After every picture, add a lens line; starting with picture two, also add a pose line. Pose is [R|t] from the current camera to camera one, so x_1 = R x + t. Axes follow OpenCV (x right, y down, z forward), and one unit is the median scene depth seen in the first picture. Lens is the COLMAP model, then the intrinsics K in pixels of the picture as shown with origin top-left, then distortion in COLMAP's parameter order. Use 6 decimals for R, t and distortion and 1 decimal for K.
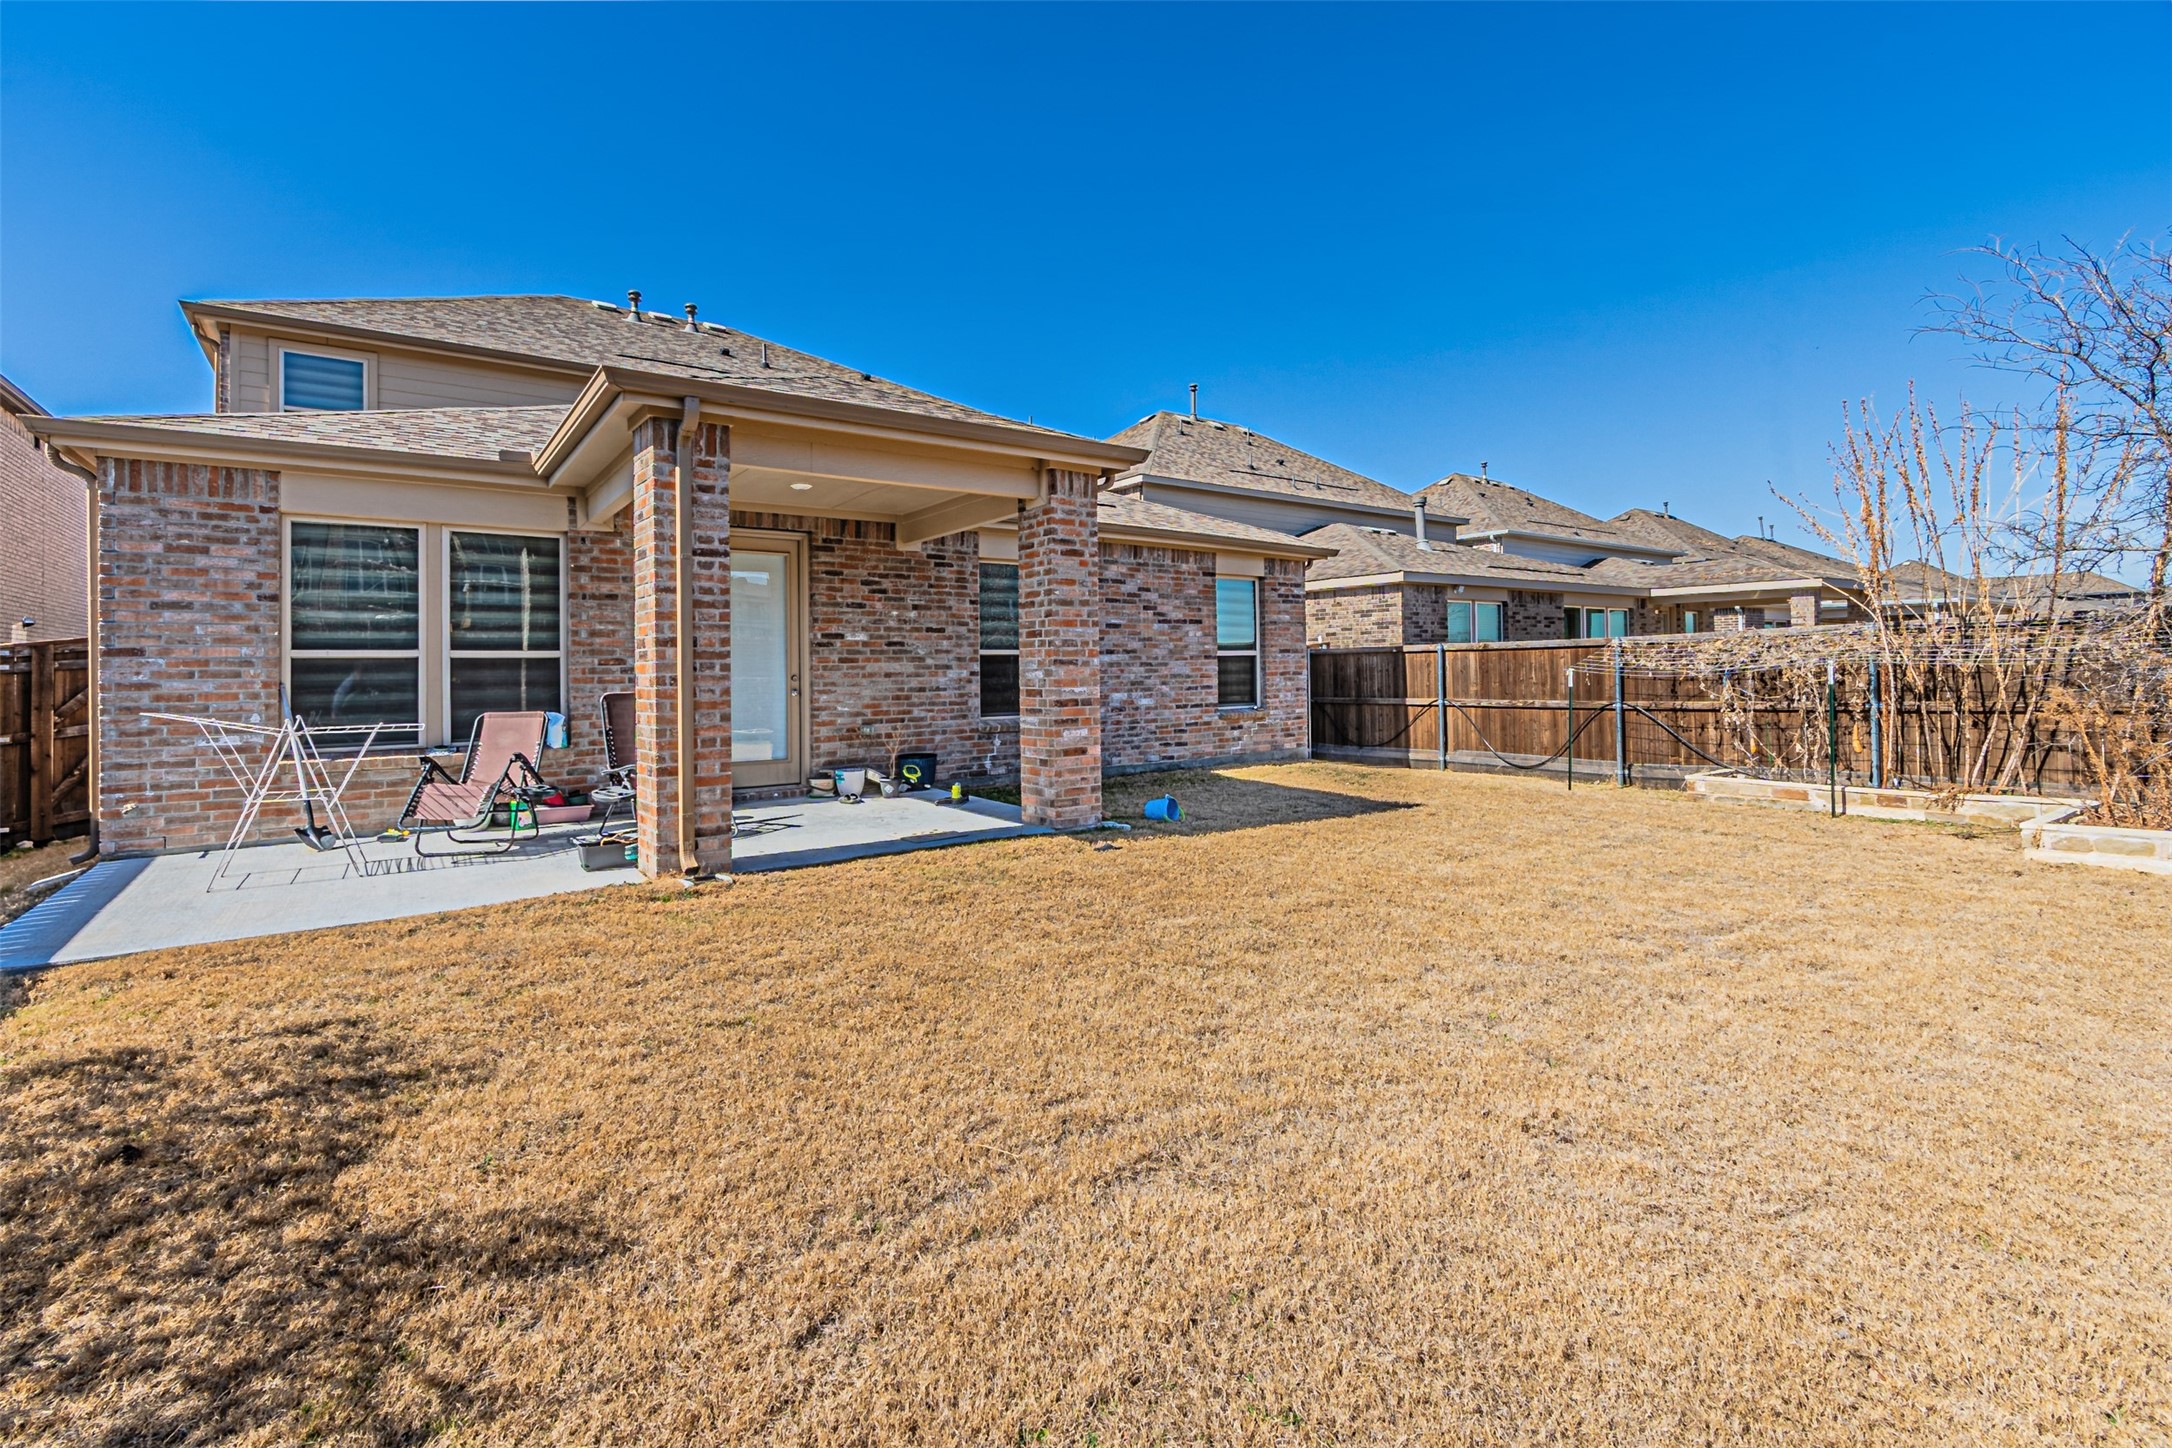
lens RADIAL K [[959.8, 0, 1081.4], [0, 959.8, 661.5], [0, 0, 1]] dist [0.000829, 0.000459]
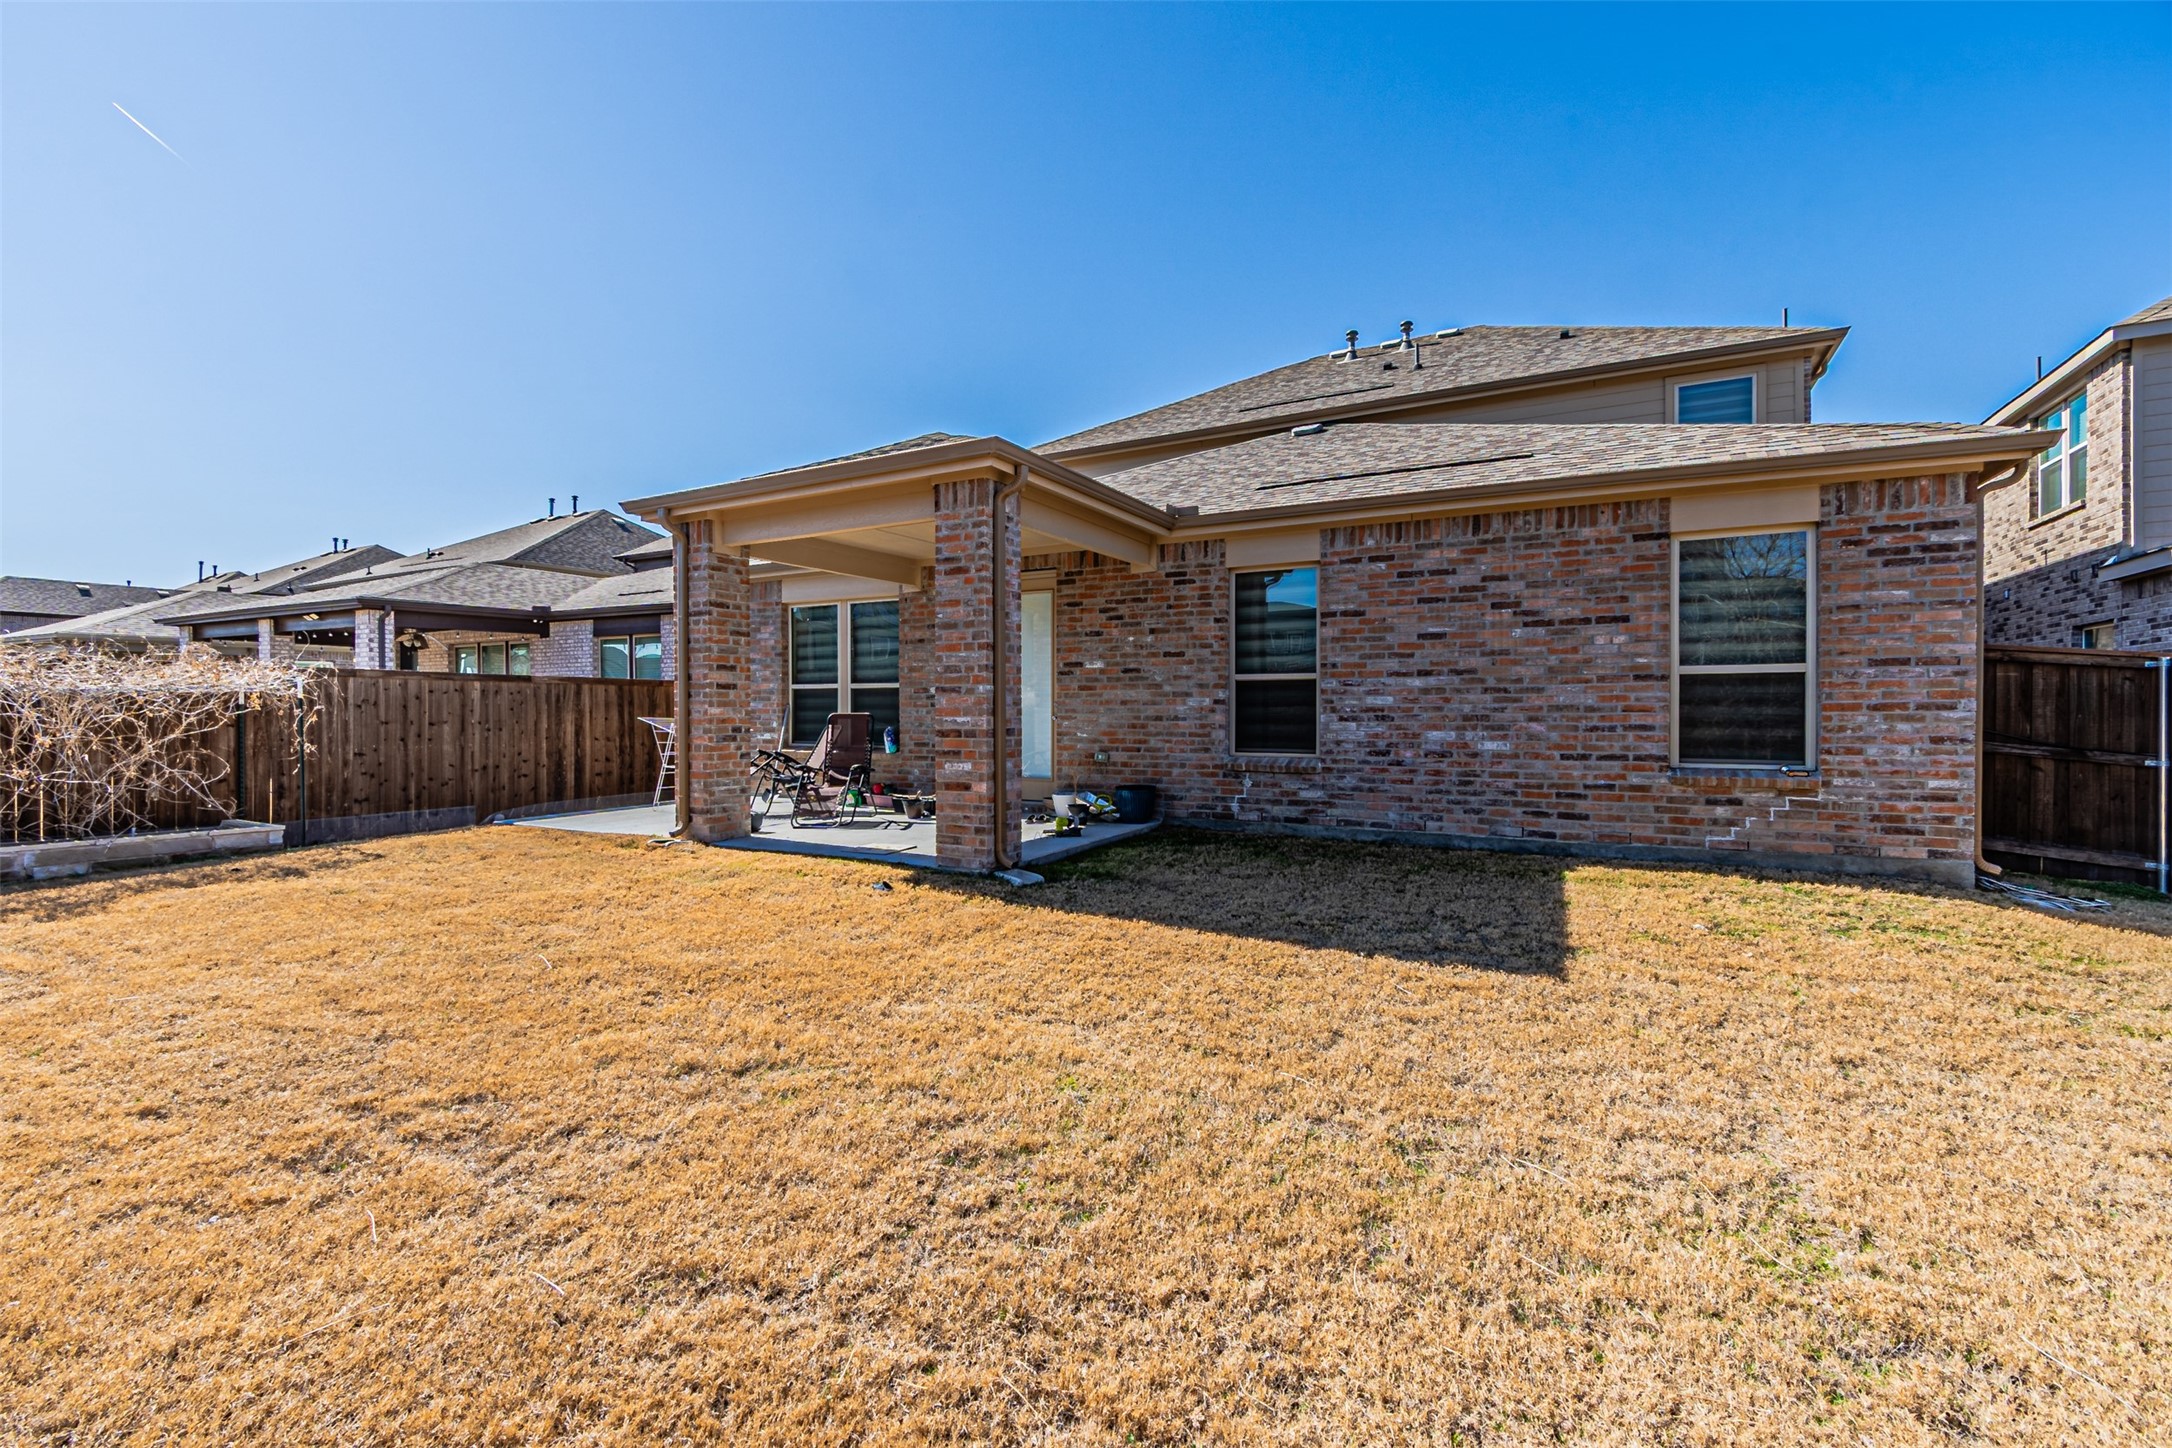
lens RADIAL K [[959.8, 0, 1083.3], [0, 959.8, 715.8], [0, 0, 1]] dist [0.000829, 0.000459]
pose [[0.413619, 0.020446, -0.910221, 0.661240], [0.006224, 0.999661, 0.025284, 0.002481], [0.910429, -0.016123, 0.413351, 0.545532]]
